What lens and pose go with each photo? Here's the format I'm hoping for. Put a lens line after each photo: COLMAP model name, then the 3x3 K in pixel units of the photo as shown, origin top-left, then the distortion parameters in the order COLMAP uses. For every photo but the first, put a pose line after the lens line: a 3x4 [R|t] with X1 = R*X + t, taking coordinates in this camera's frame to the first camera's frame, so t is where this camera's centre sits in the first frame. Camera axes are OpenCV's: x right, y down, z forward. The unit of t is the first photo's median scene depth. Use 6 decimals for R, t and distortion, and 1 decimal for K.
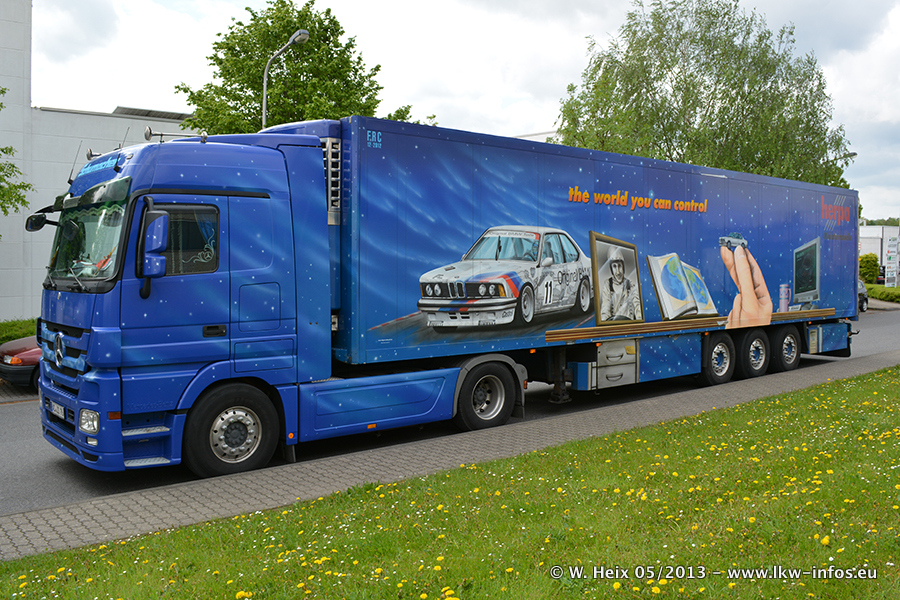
lens RADIAL K [[787.9, 0, 471.6], [0, 787.9, 258.7], [0, 0, 1]] dist [-0.090534, 0.019091]
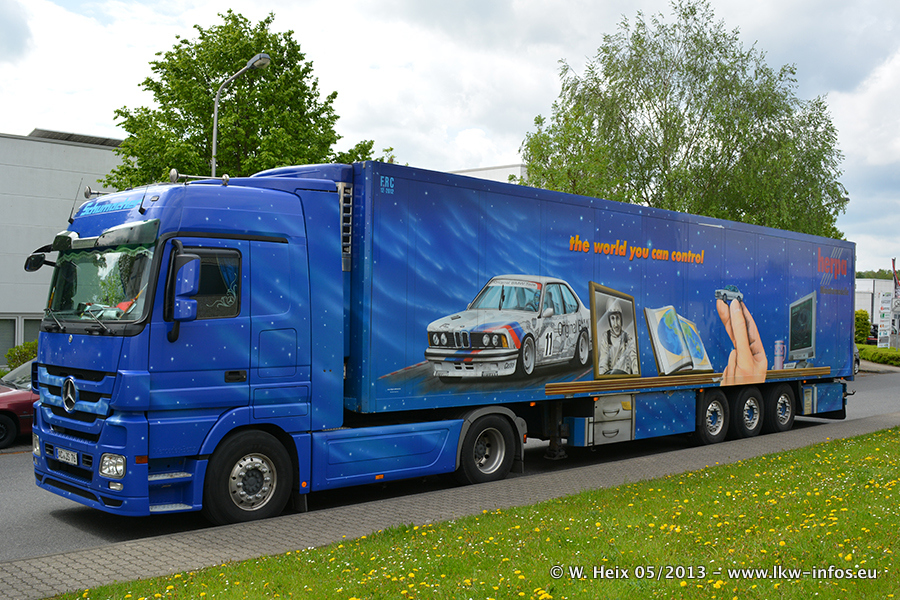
lens RADIAL K [[931.2, 0, 451.6], [0, 931.2, 299.0], [0, 0, 1]] dist [-0.084193, 0.000000]
pose [[0.998019, 0.016841, 0.060623, -0.088025], [-0.016165, 0.999802, -0.011617, 0.002585], [-0.060807, 0.010614, 0.998093, -0.131783]]
